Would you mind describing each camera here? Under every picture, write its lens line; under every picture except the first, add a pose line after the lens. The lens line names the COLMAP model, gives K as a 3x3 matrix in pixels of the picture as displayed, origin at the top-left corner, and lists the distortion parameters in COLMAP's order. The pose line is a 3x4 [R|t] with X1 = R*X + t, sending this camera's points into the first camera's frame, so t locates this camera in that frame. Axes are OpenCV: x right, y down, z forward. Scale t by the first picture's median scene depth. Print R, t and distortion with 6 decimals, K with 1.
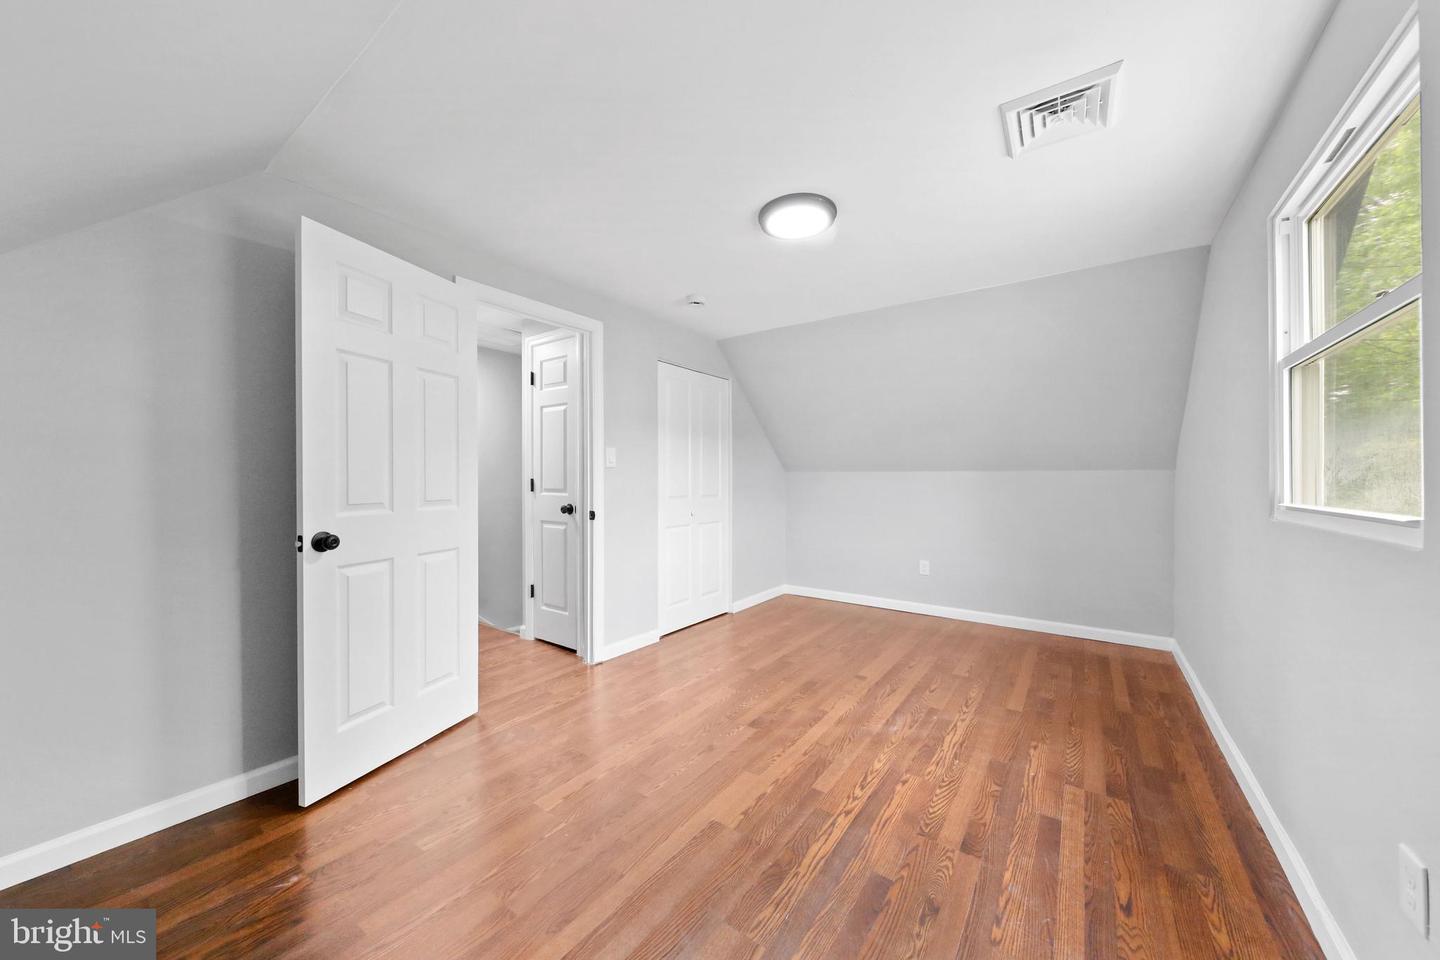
lens RADIAL K [[503.8, 0, 720.0], [0, 503.8, 480.0], [0, 0, 1]] dist [-0.000601, -0.000110]
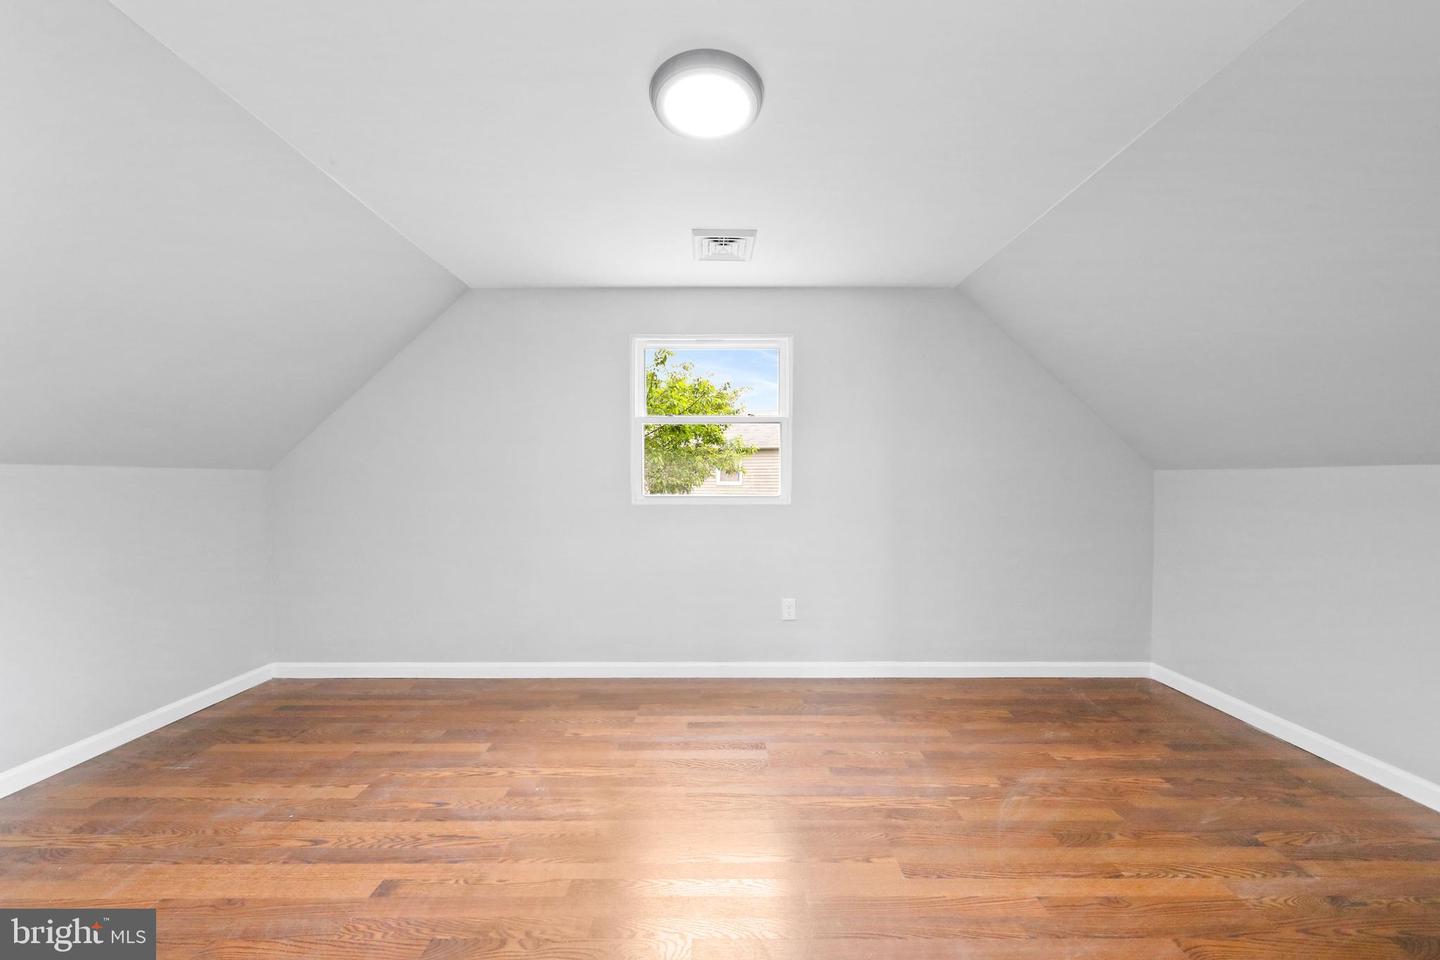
lens RADIAL K [[490.4, 0, 720.0], [0, 490.4, 480.0], [0, 0, 1]] dist [-0.000451, -0.000071]
pose [[-0.582925, 0.003429, 0.812519, -0.364510], [-0.001163, 0.999987, -0.005054, -0.002585], [-0.812525, -0.003891, -0.582913, 1.244898]]
